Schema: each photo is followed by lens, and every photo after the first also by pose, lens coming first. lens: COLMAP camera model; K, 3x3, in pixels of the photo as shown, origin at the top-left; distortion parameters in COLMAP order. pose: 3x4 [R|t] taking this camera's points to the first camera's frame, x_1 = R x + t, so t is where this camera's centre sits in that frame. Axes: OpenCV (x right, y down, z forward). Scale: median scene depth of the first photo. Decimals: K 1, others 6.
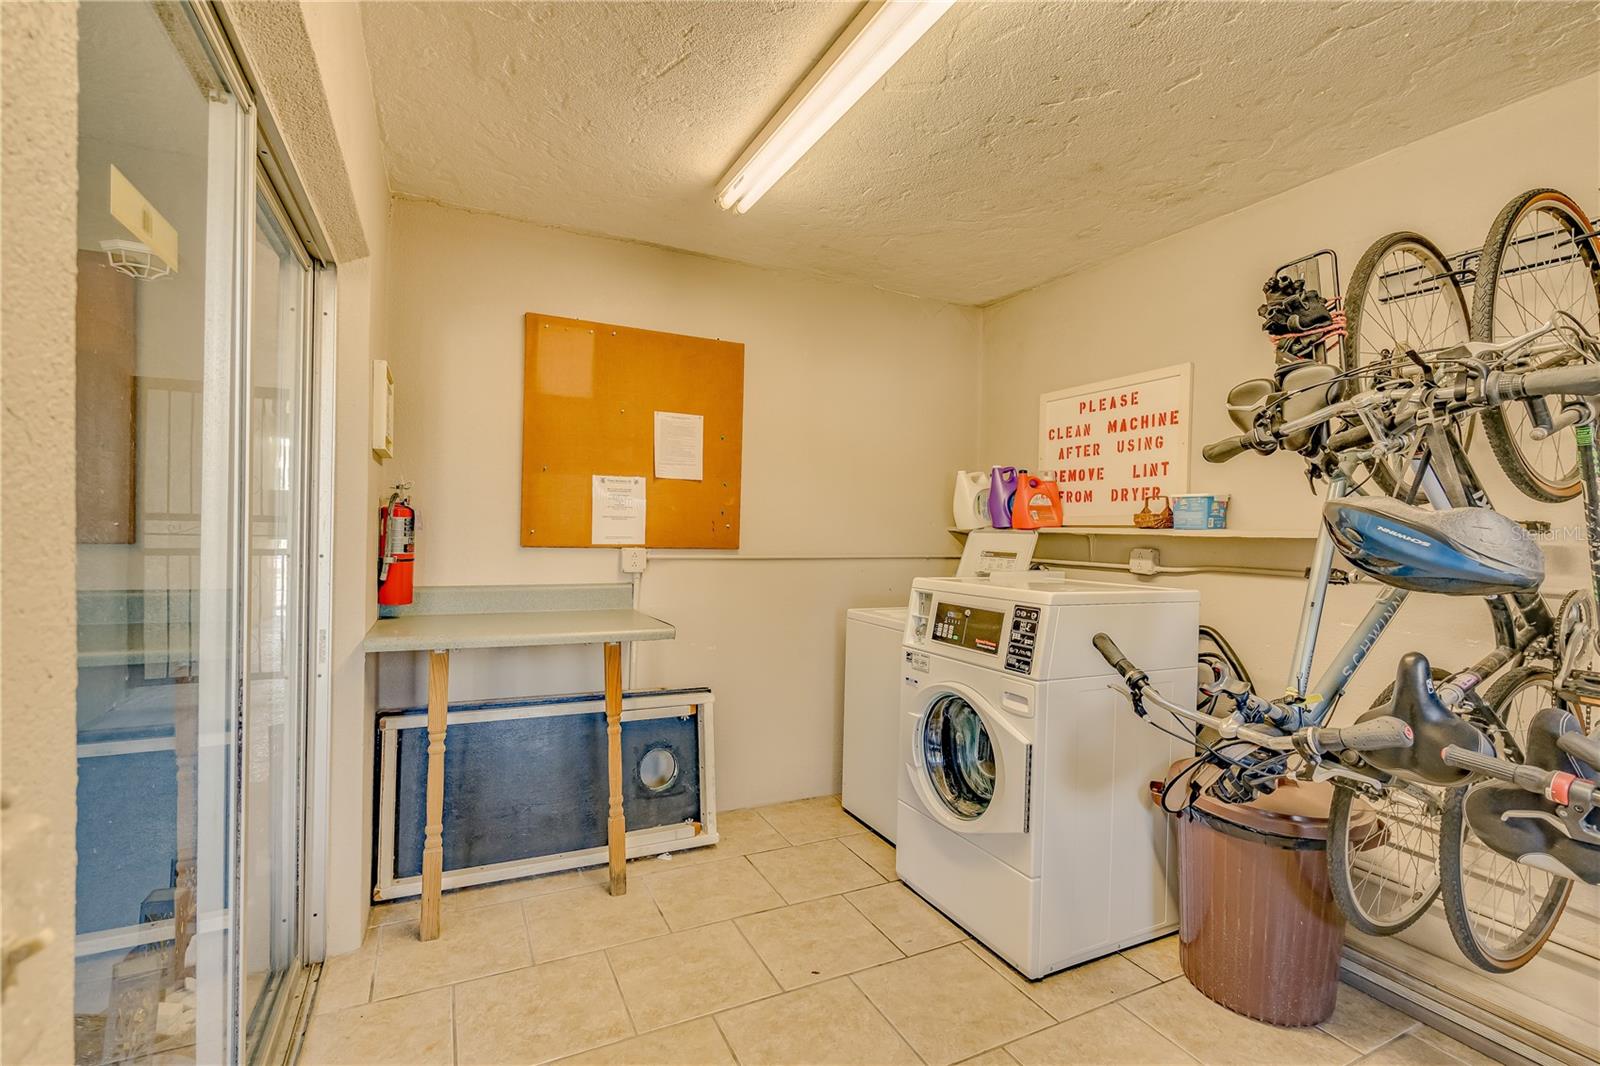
lens RADIAL K [[734.7, 0, 798.4], [0, 734.7, 520.5], [0, 0, 1]] dist [0.000618, 0.000892]
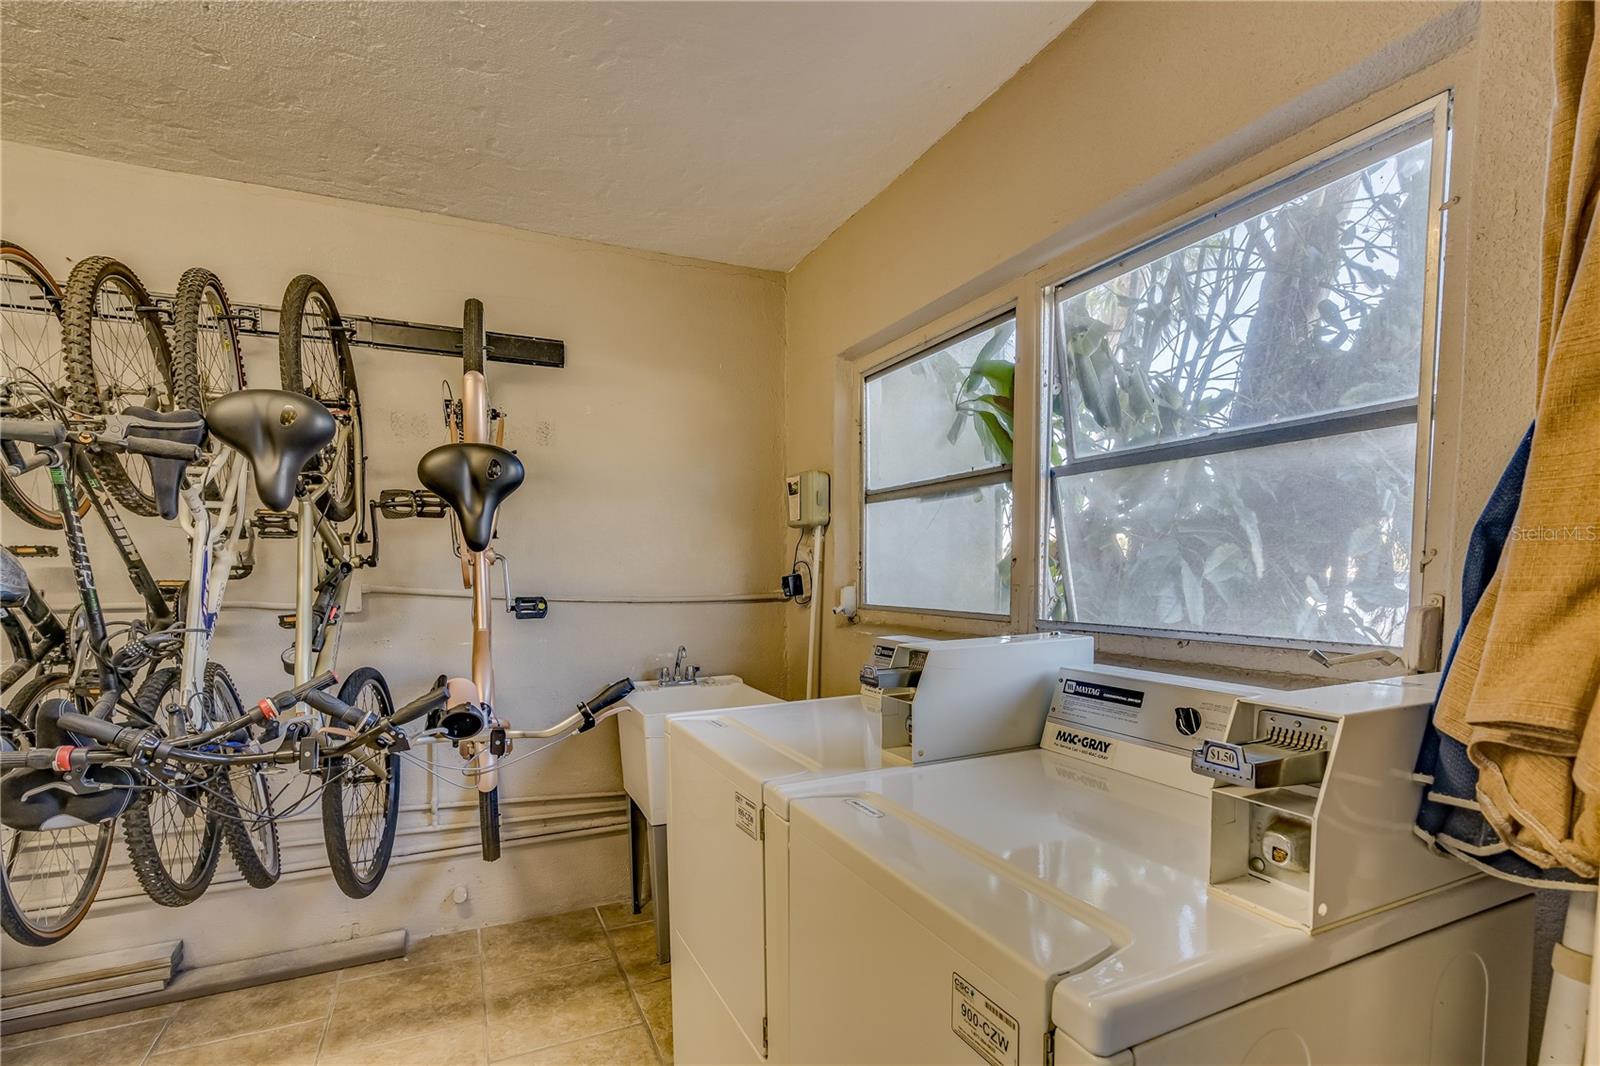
lens RADIAL K [[743.9, 0, 798.6], [0, 743.9, 637.3], [0, 0, 1]] dist [-0.001639, -0.000394]
pose [[0.025832, -0.116279, 0.992881, -0.121600], [-0.008048, 0.993156, 0.116521, -0.001248], [-0.999634, -0.011000, 0.024719, -0.203473]]
